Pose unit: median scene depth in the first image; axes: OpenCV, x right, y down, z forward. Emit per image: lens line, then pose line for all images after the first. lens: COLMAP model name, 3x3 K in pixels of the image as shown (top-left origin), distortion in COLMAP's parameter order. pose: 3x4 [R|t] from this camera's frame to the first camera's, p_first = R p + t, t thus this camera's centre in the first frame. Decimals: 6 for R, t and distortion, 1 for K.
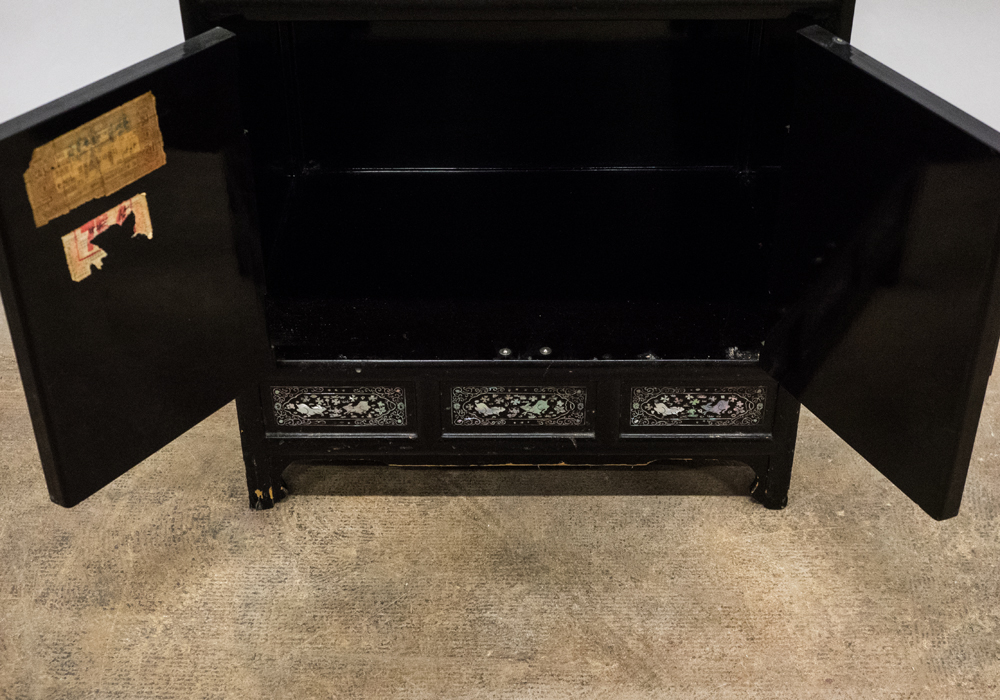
lens RADIAL K [[1586.4, 0, 500.7], [0, 1586.4, 349.3], [0, 0, 1]] dist [-0.046878, 0.000000]
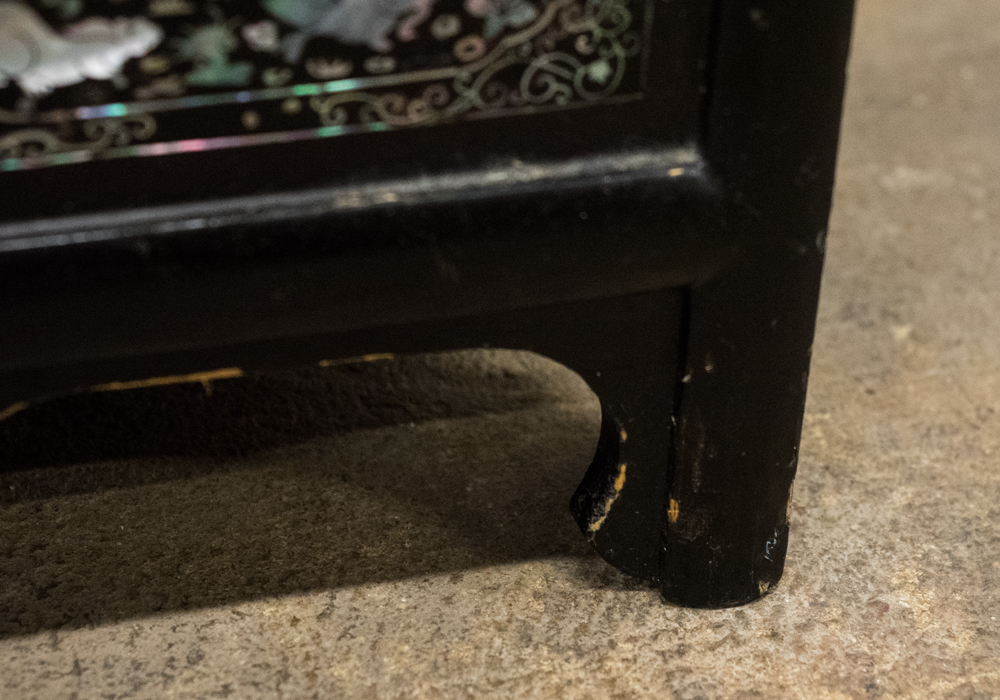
lens RADIAL K [[2477.3, 0, 501.1], [0, 2477.3, 351.4], [0, 0, 1]] dist [0.049979, 0.000000]
pose [[0.951448, -0.121788, 0.282692, 0.074917], [0.133517, 0.990790, -0.022527, 0.077613], [-0.277345, 0.059177, 0.958946, 0.755625]]
